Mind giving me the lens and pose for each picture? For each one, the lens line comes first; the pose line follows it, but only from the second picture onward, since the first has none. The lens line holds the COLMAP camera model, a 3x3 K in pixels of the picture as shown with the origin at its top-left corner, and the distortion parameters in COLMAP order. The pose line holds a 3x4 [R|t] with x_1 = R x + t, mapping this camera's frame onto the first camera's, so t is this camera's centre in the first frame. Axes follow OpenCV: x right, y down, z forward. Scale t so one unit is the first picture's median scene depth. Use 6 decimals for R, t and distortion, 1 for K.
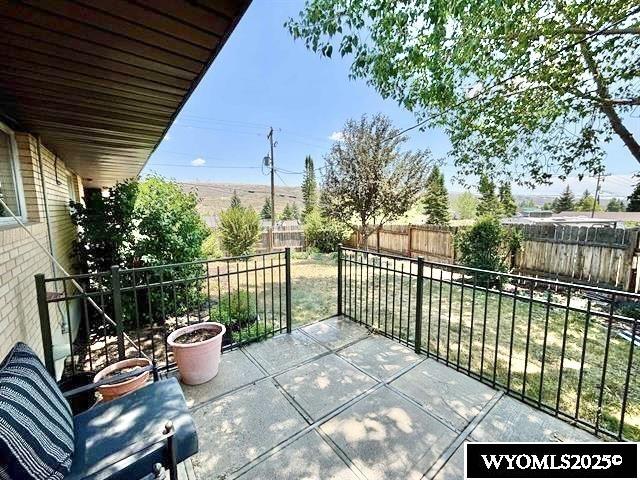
lens RADIAL K [[258.9, 0, 320.0], [0, 258.9, 240.0], [0, 0, 1]] dist [-0.001734, -0.000067]
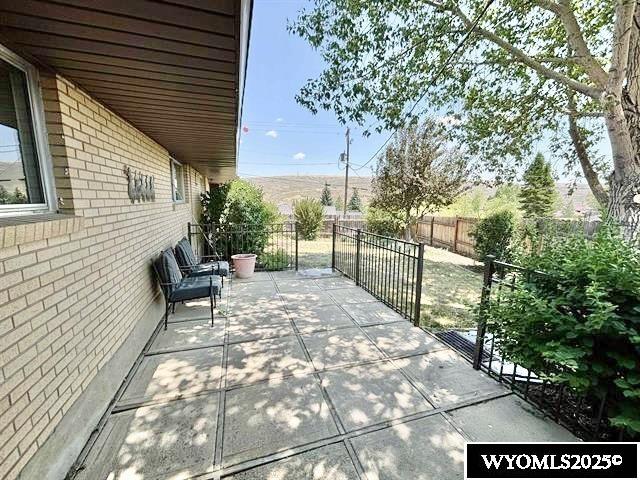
lens RADIAL K [[258.9, 0, 320.0], [0, 258.9, 240.0], [0, 0, 1]] dist [-0.001734, -0.000067]
pose [[0.939880, 0.067739, -0.334719, 0.290243], [-0.056968, 0.997496, 0.041904, 0.034674], [0.336720, -0.020316, 0.941386, -0.282745]]
